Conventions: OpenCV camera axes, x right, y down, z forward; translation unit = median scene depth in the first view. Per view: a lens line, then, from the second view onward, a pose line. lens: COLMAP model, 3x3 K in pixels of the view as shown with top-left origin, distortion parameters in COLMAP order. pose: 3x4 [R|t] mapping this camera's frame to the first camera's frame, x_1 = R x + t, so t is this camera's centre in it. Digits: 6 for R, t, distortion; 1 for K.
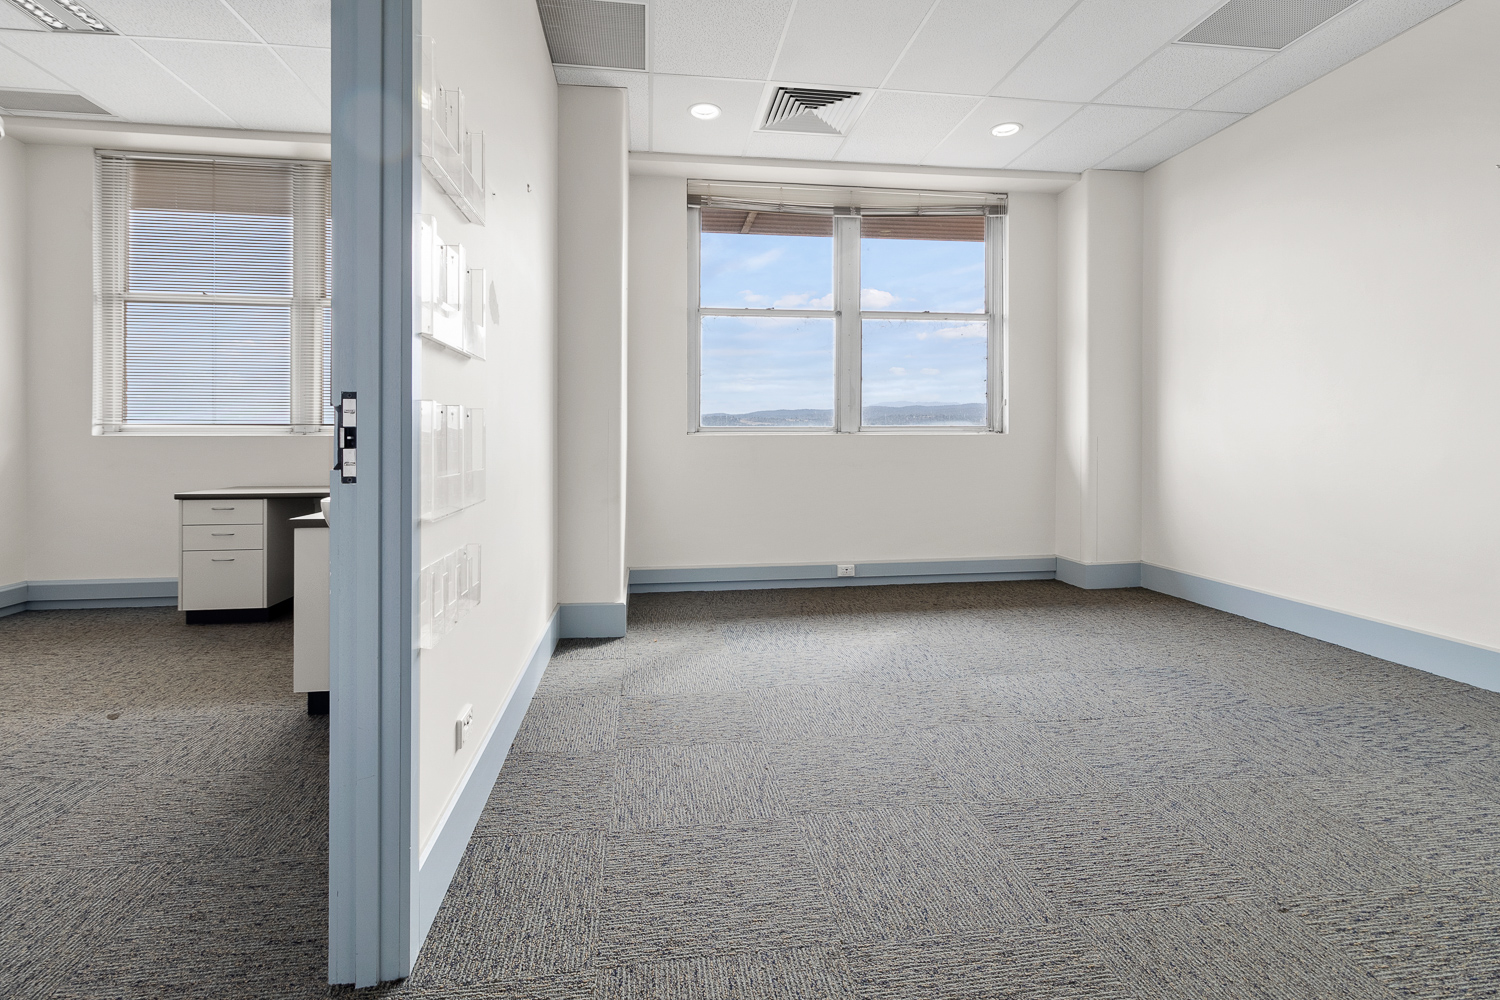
lens RADIAL K [[700.1, 0, 742.2], [0, 700.1, 444.3], [0, 0, 1]] dist [0.003344, 0.000351]
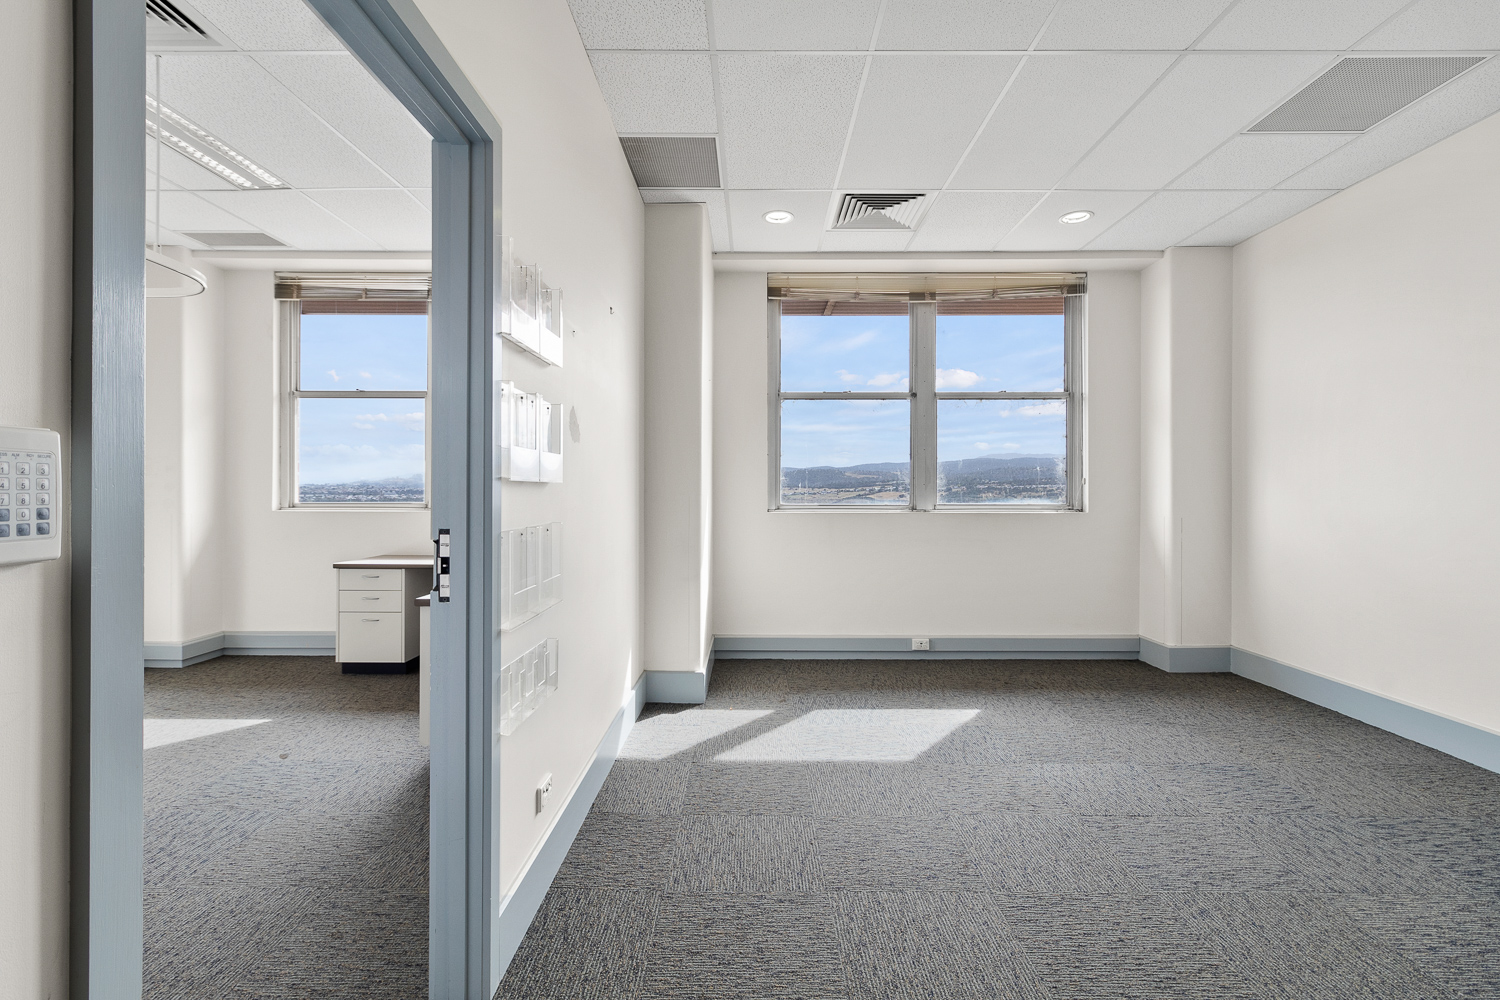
lens RADIAL K [[684.0, 0, 747.8], [0, 684.0, 495.8], [0, 0, 1]] dist [0.002237, 0.001147]
pose [[0.989584, 0.001793, -0.143944, 0.063447], [-0.002001, 0.999997, -0.001303, -0.057105], [0.143941, 0.001578, 0.989585, -0.054229]]
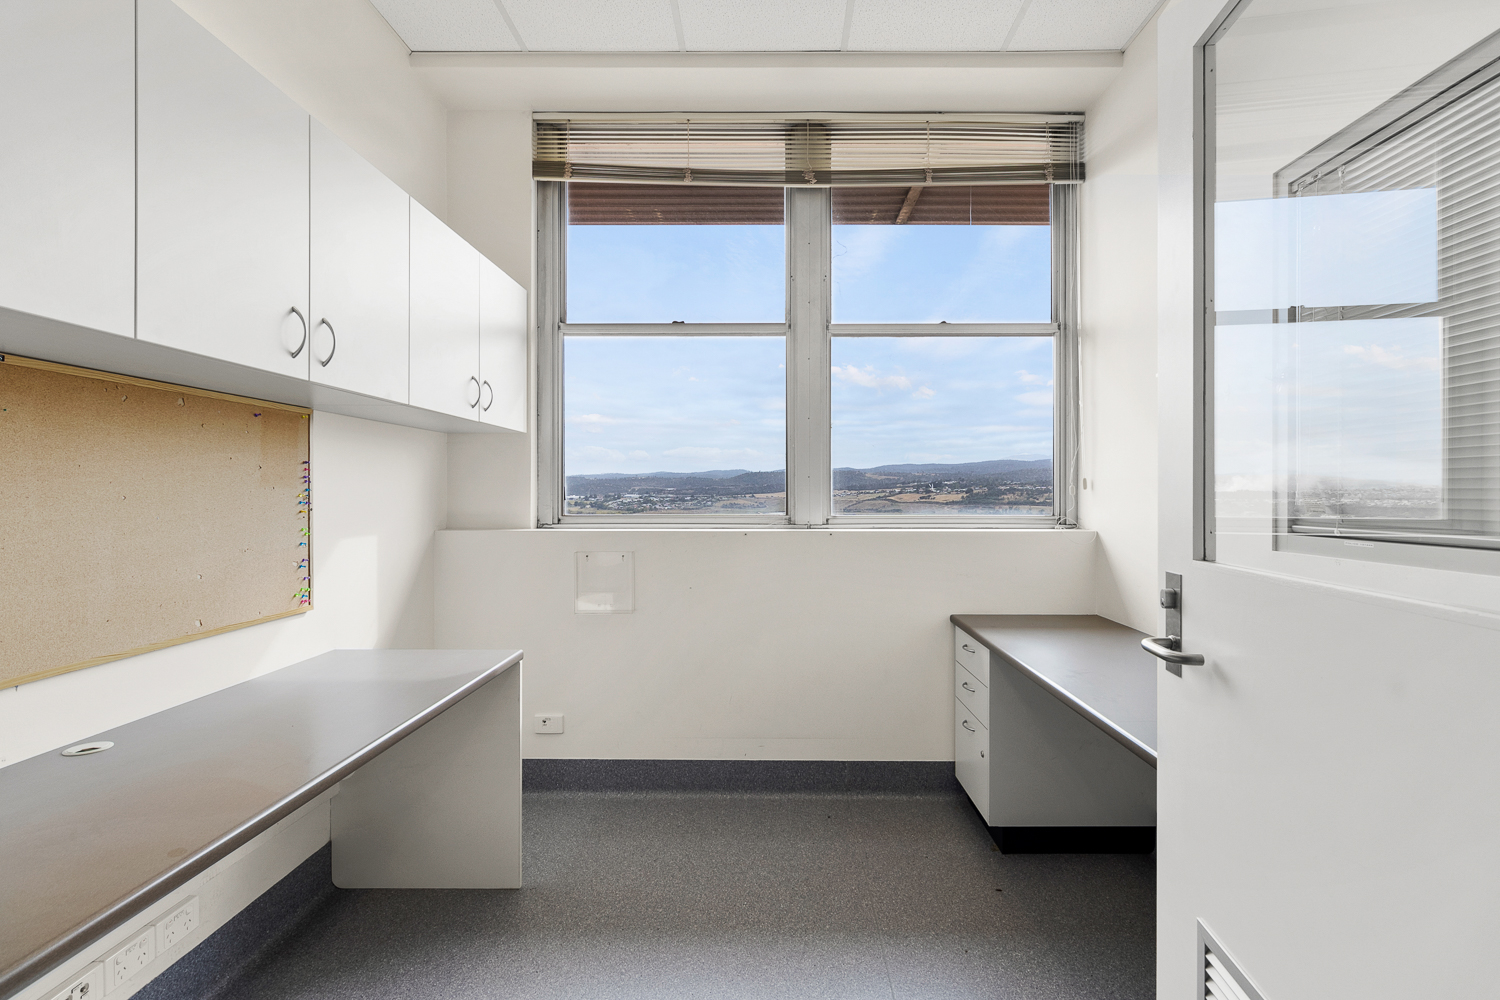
lens RADIAL K [[690.2, 0, 744.9], [0, 690.2, 500.2], [0, 0, 1]] dist [-0.009035, -0.000167]
pose [[0.984495, 0.002590, -0.175396, 0.299051], [-0.002173, 0.999994, 0.002568, -0.065929], [0.175401, -0.002147, 0.984495, 0.545594]]
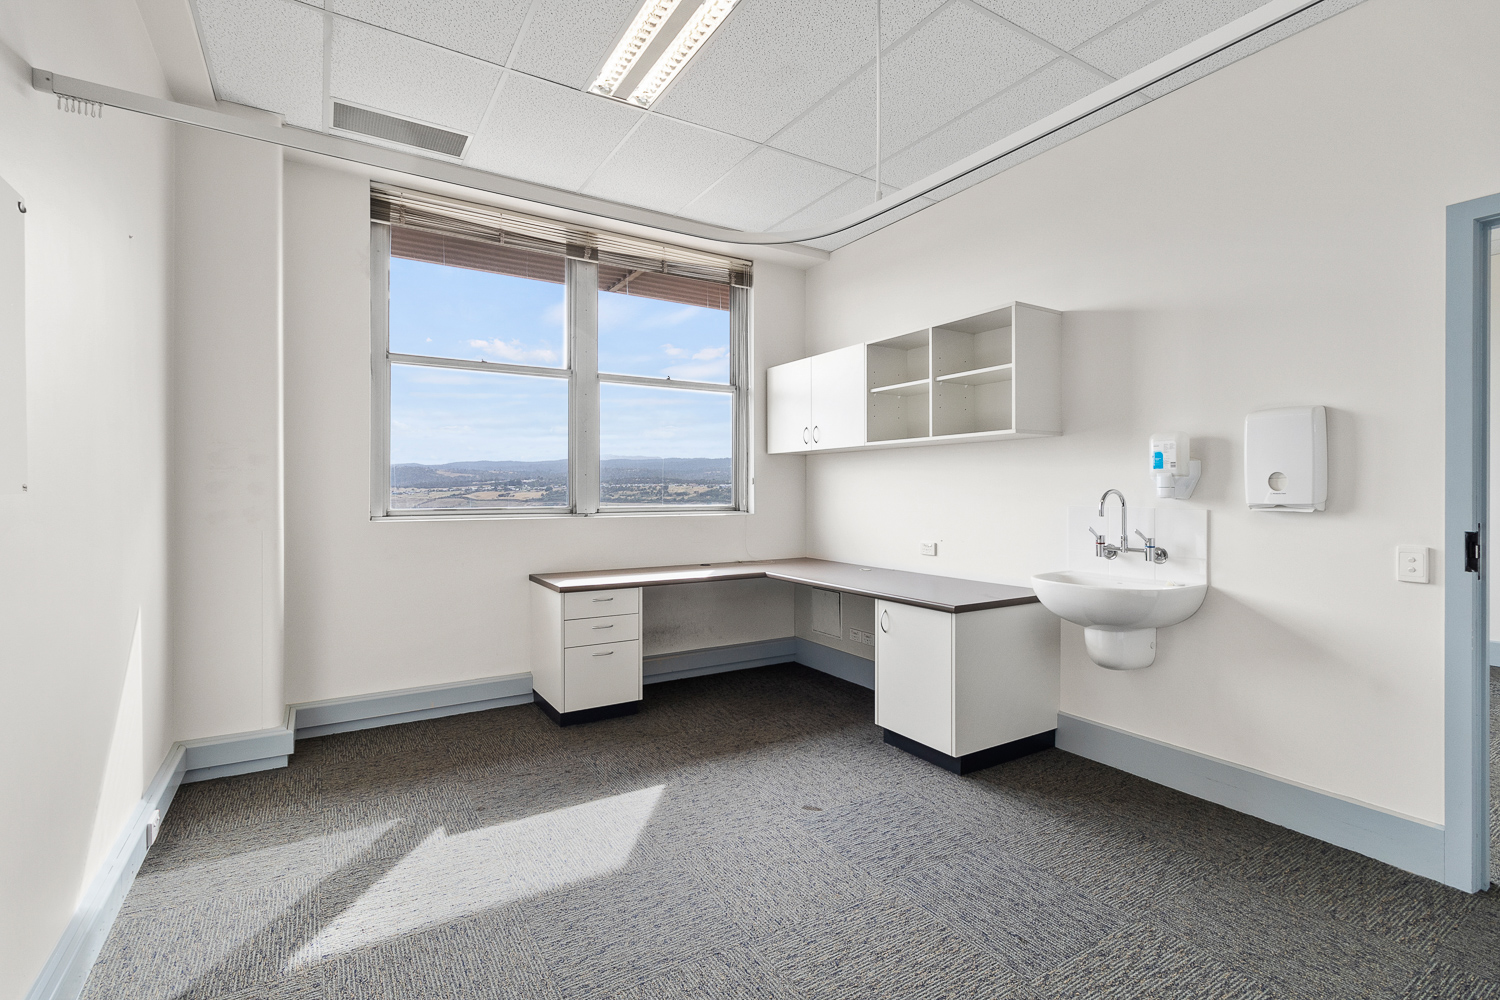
lens RADIAL K [[690.2, 0, 751.3], [0, 690.2, 493.8], [0, 0, 1]] dist [-0.009035, -0.000167]
pose [[0.910934, -0.002239, 0.412547, -0.015671], [0.003853, 0.999988, -0.003080, -0.061291], [-0.412535, 0.004395, 0.910931, 0.228956]]
